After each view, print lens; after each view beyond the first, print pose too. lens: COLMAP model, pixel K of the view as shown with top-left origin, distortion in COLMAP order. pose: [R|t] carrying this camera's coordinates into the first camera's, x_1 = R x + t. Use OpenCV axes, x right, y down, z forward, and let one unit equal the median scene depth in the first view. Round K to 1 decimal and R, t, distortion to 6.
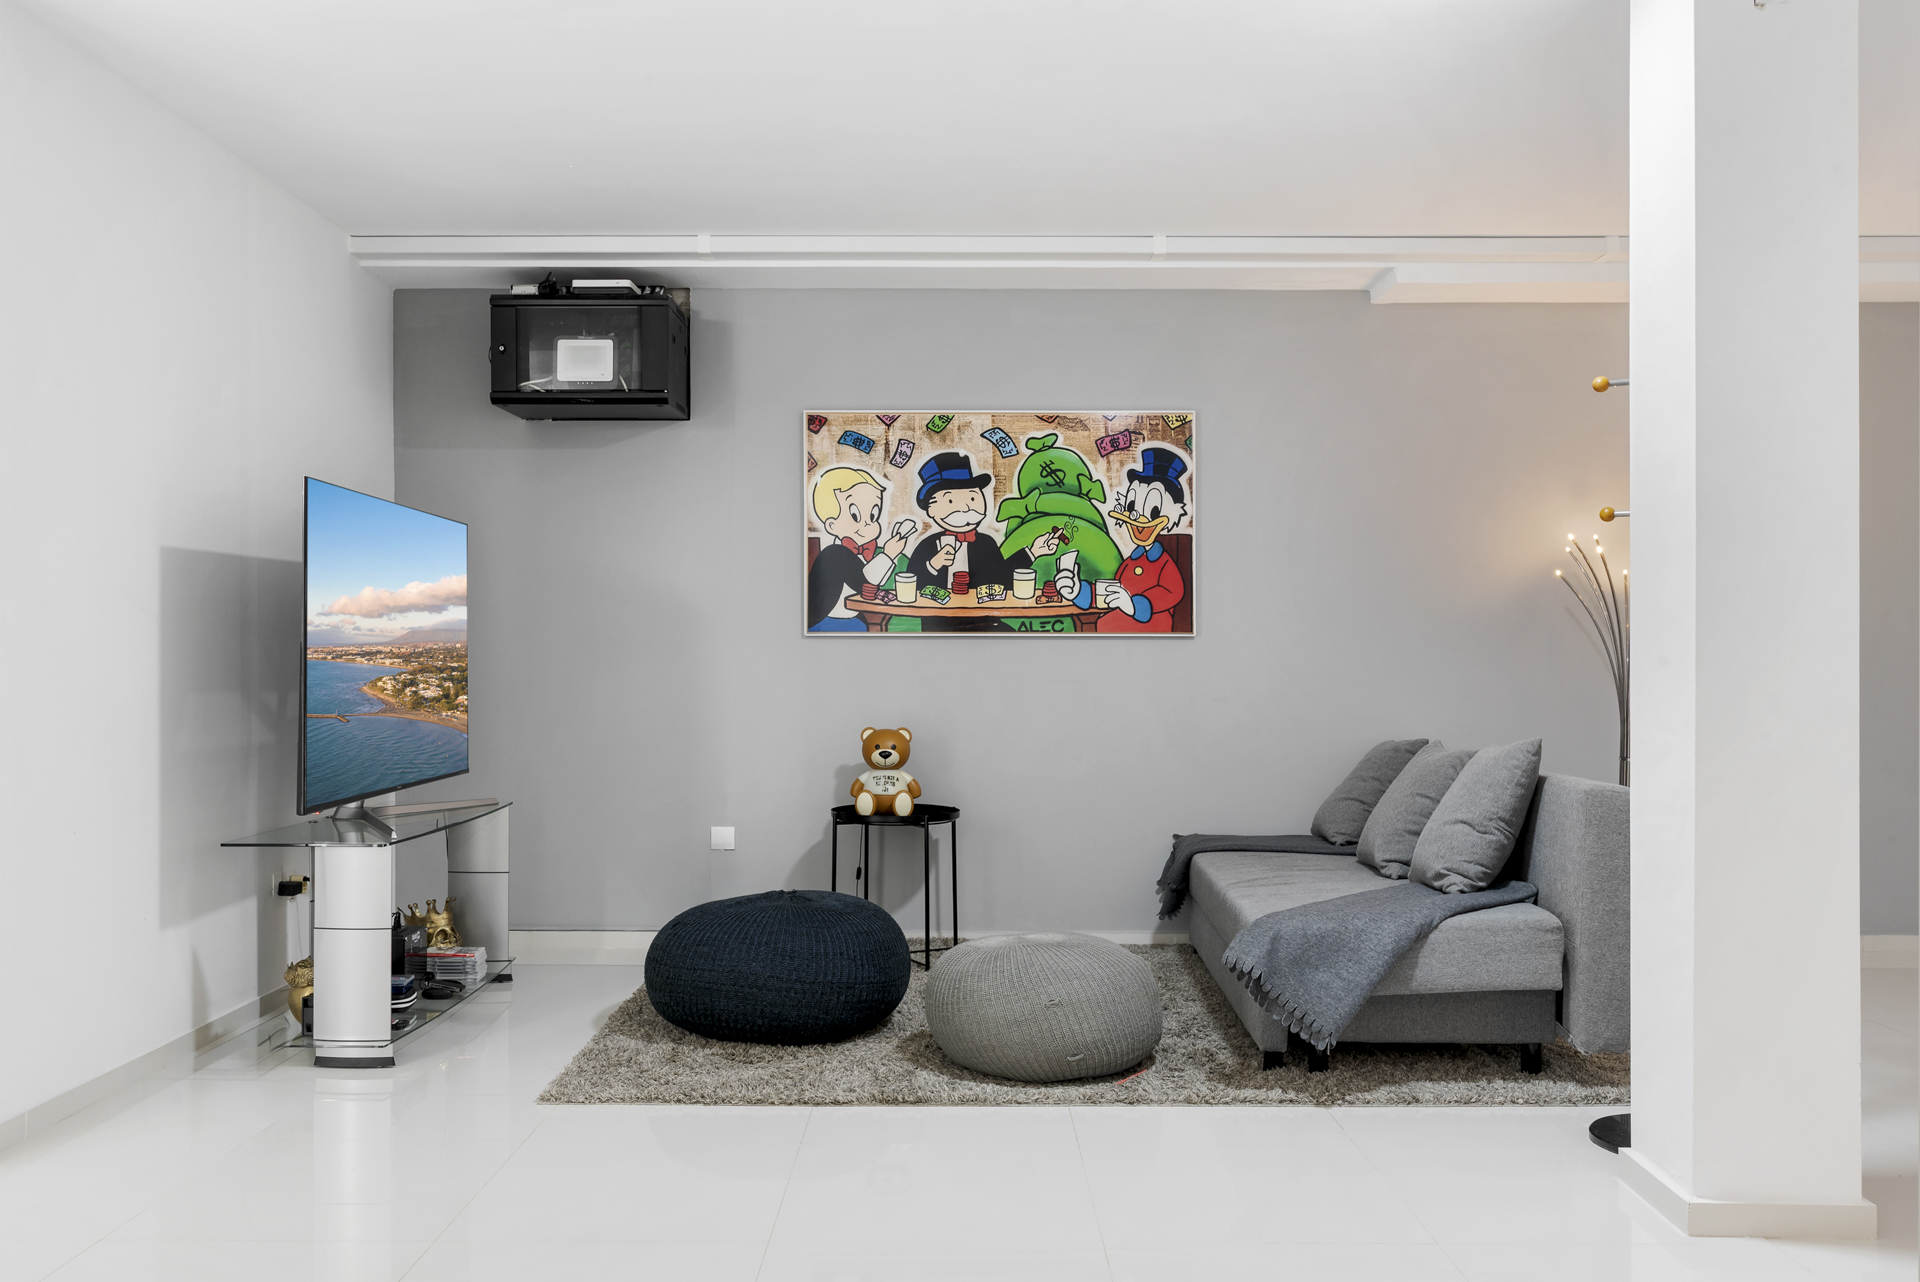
lens RADIAL K [[1627.0, 0, 960.0], [0, 1627.0, 641.0], [0, 0, 1]] dist [0.002960, 0.004311]
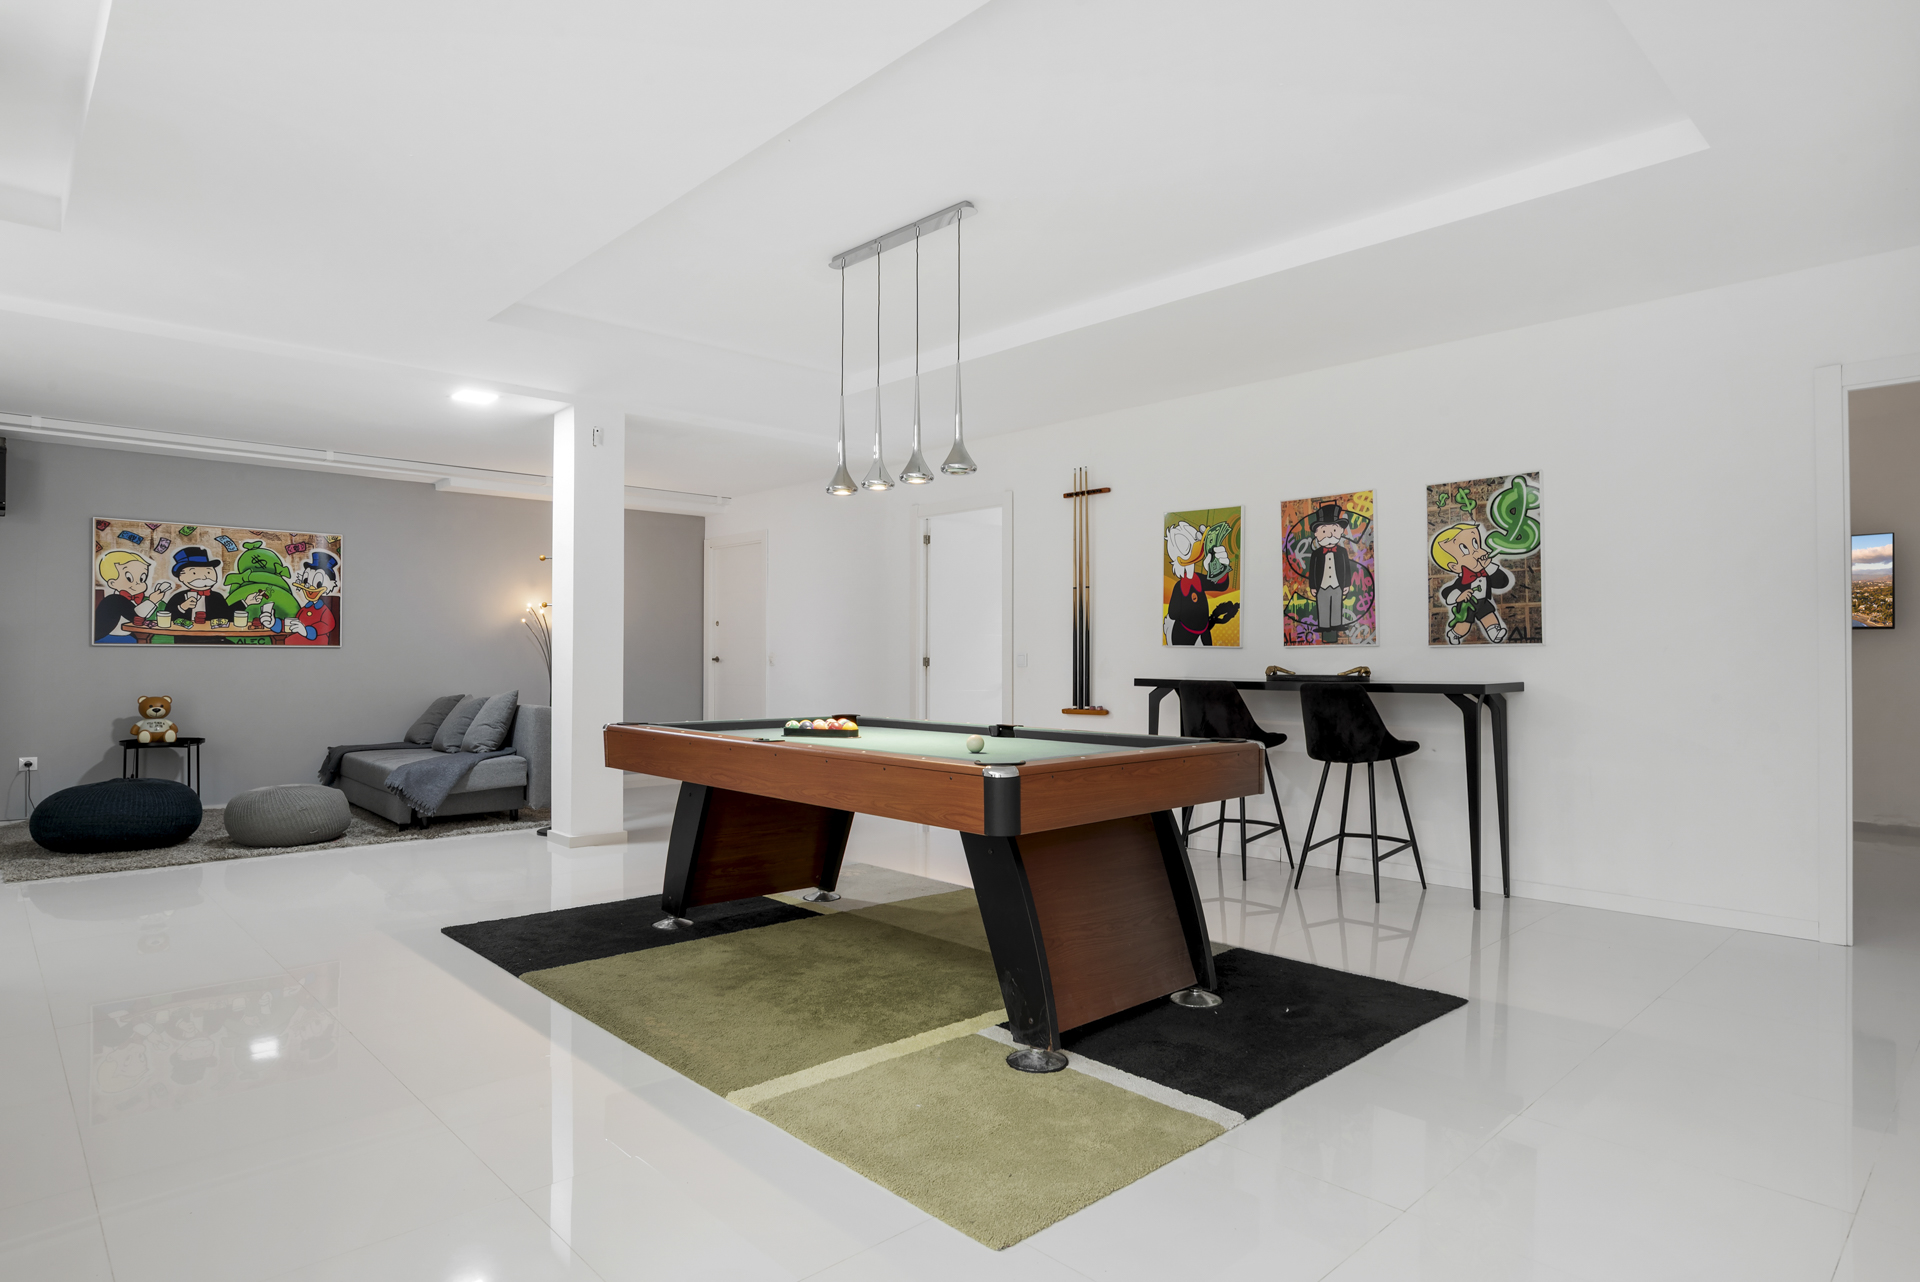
lens RADIAL K [[1074.8, 0, 960.0], [0, 1074.8, 641.0], [0, 0, 1]] dist [-0.034097, 0.025514]
pose [[0.731821, 0.010904, 0.681409, -0.191972], [-0.006125, 0.999937, -0.009424, -0.002855], [-0.681469, 0.002723, 0.731842, -0.479522]]
